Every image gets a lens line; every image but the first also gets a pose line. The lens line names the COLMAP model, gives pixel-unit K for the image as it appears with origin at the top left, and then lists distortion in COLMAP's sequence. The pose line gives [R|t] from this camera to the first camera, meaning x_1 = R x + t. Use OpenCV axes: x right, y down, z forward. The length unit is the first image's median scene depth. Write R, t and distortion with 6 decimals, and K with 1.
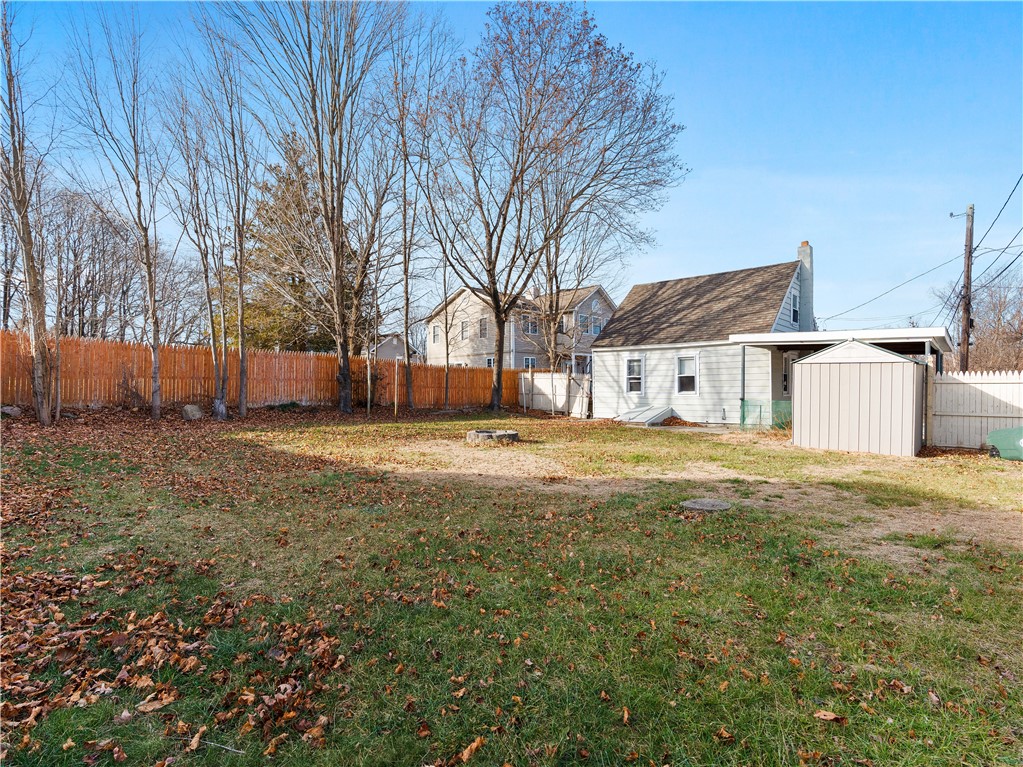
lens RADIAL K [[526.0, 0, 510.9], [0, 526.0, 388.0], [0, 0, 1]] dist [-0.014551, 0.004357]
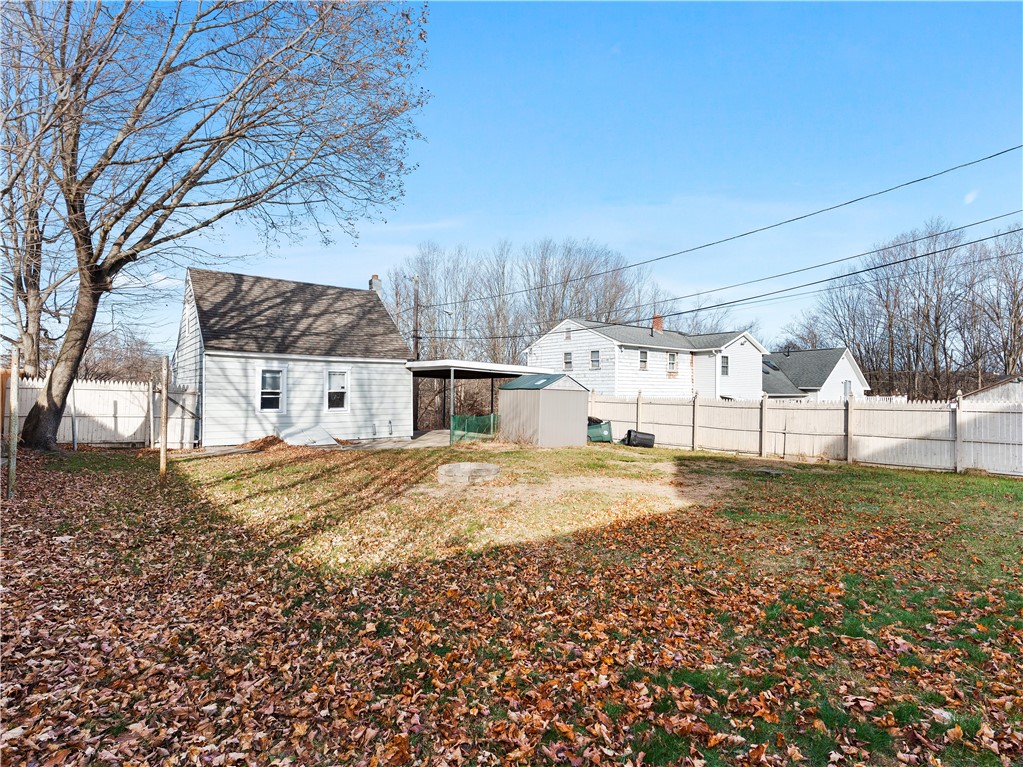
lens RADIAL K [[526.0, 0, 510.9], [0, 526.0, 388.1], [0, 0, 1]] dist [-0.014551, 0.004357]
pose [[0.160320, 0.015186, 0.986948, -0.521049], [-0.004570, 0.999882, -0.014643, -0.015987], [-0.987055, -0.002163, 0.160370, 0.509938]]
